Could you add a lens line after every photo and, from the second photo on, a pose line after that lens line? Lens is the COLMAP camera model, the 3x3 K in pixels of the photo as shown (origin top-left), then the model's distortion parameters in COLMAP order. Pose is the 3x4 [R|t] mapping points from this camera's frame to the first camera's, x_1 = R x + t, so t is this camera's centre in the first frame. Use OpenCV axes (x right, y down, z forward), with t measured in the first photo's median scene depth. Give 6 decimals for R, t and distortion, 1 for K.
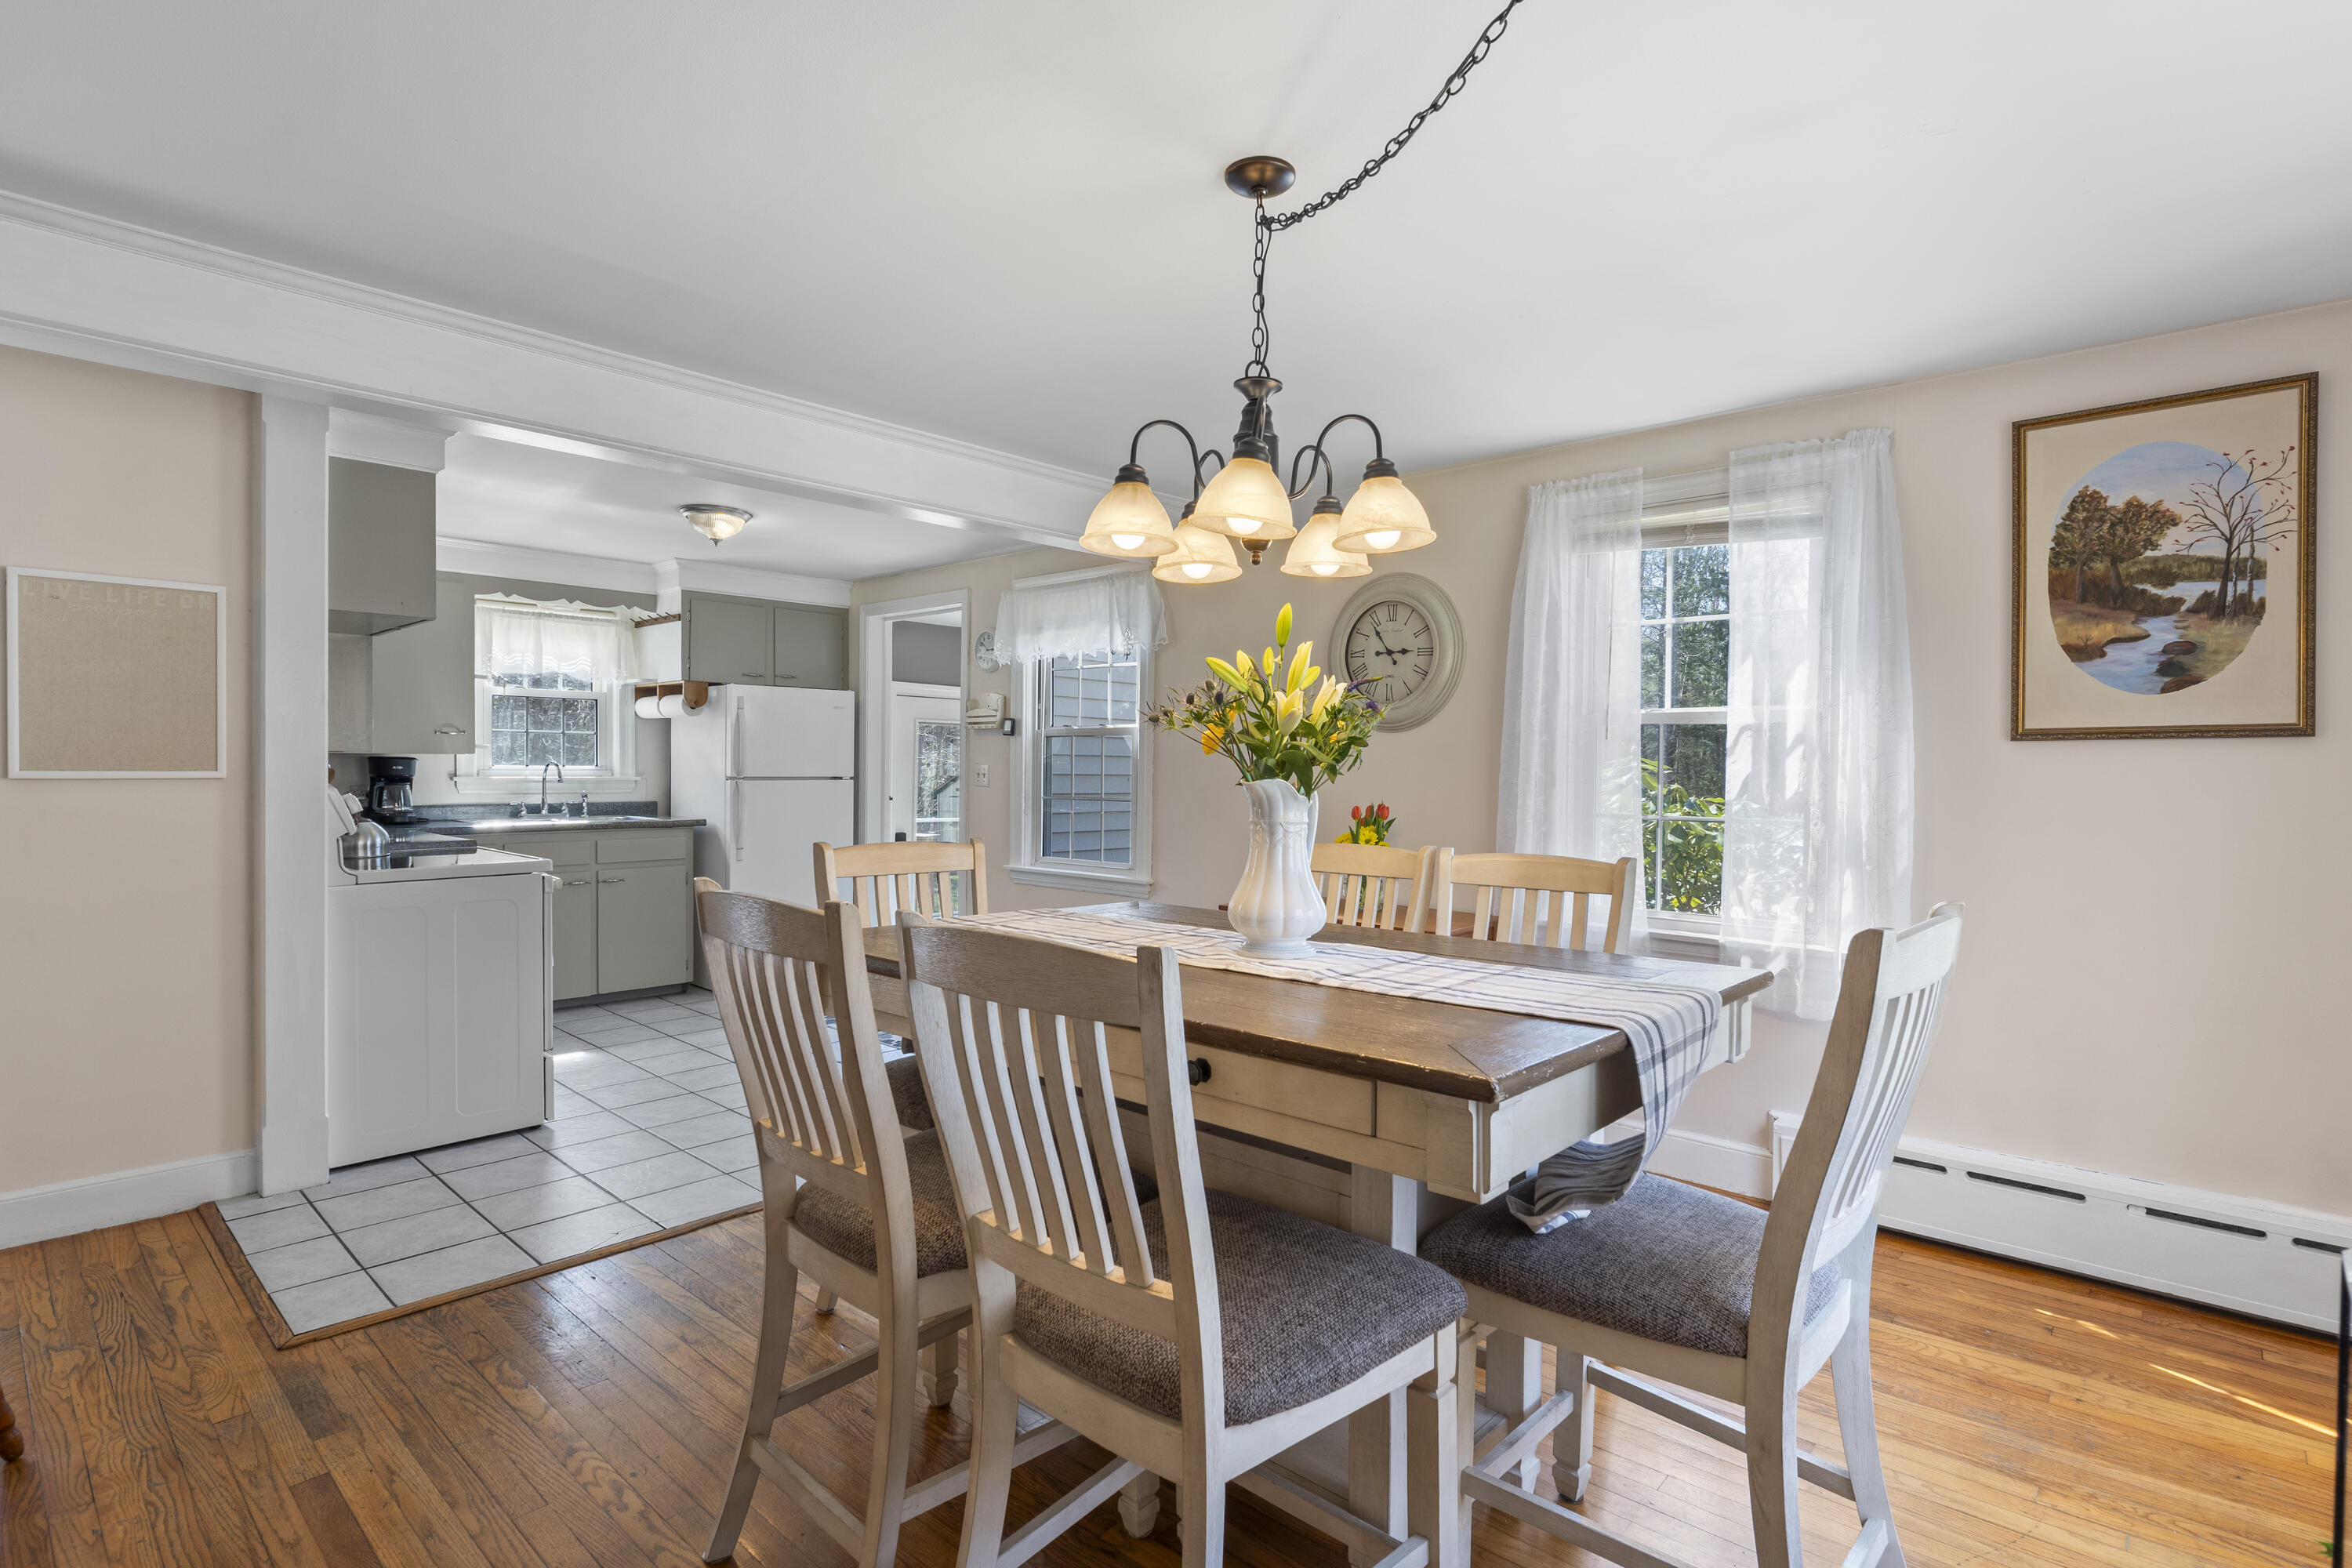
lens RADIAL K [[1153.2, 0, 1176.0], [0, 1153.2, 784.0], [0, 0, 1]] dist [-0.002491, -0.000508]
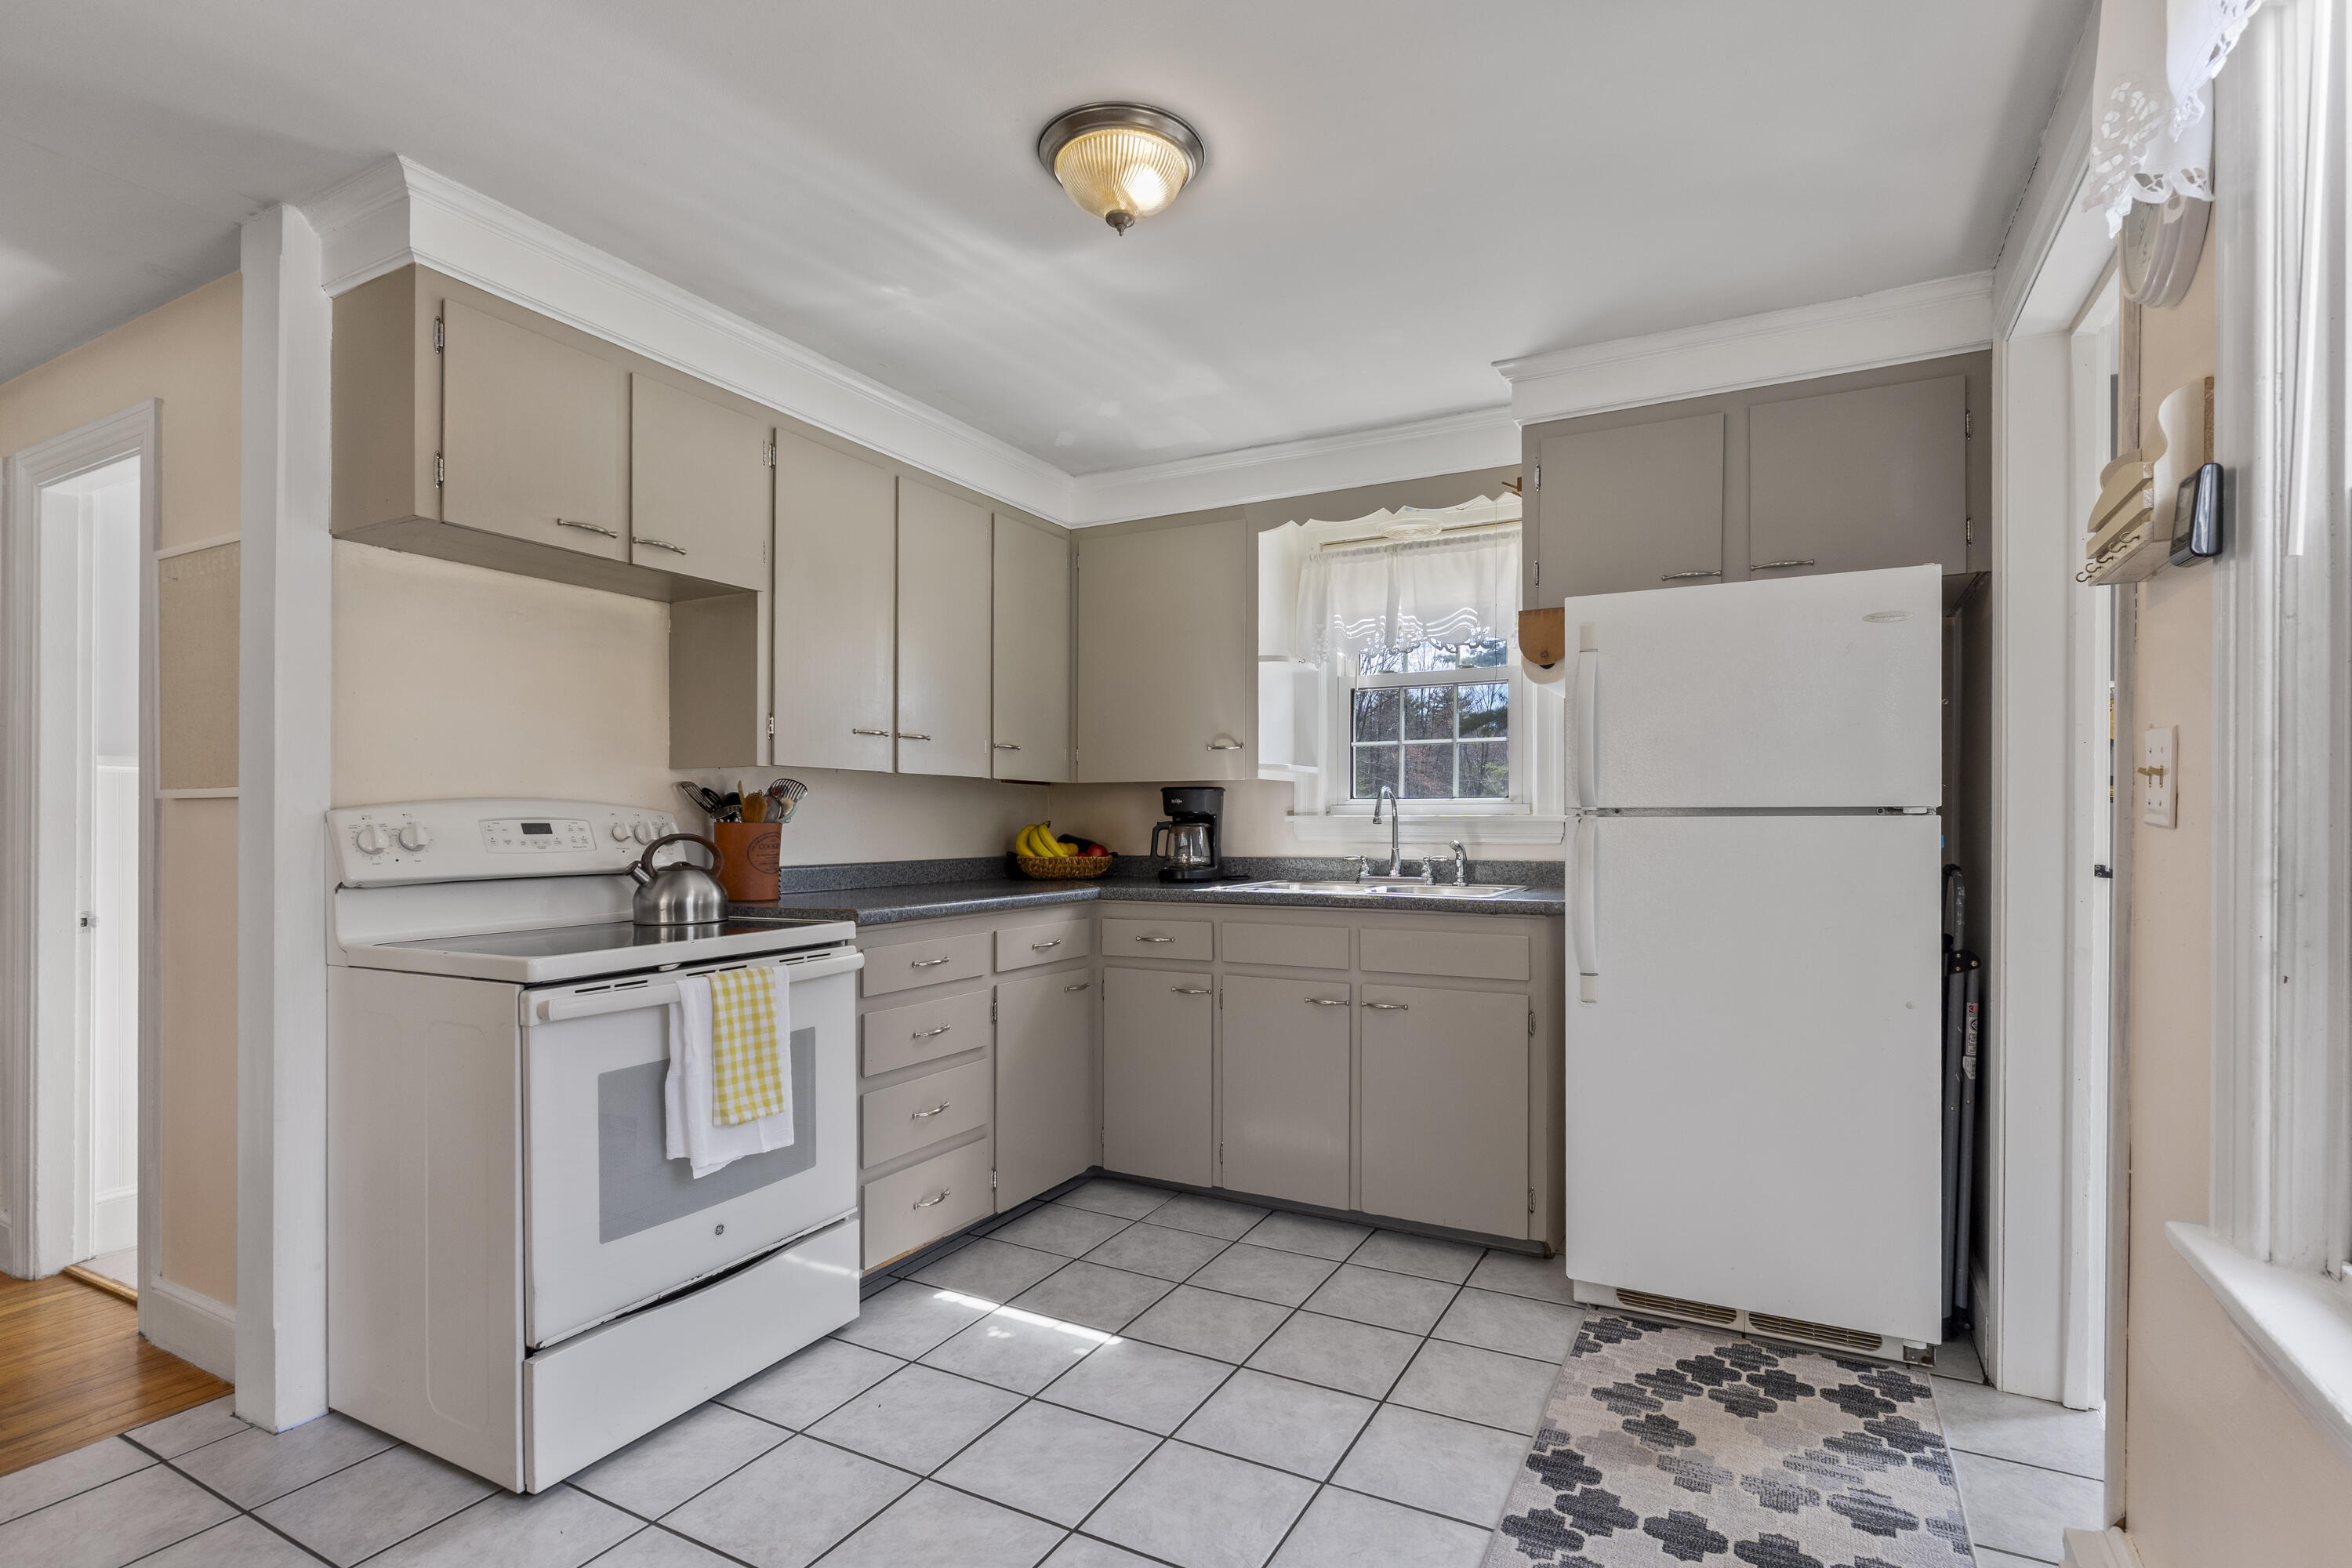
lens RADIAL K [[1134.8, 0, 1182.8], [0, 1134.8, 819.5], [0, 0, 1]] dist [-0.003016, -0.000258]
pose [[0.251483, -0.011157, -0.967797, -0.003661], [-0.013470, 0.999796, -0.015026, 0.006734], [0.967768, 0.016815, 0.251281, 0.786562]]
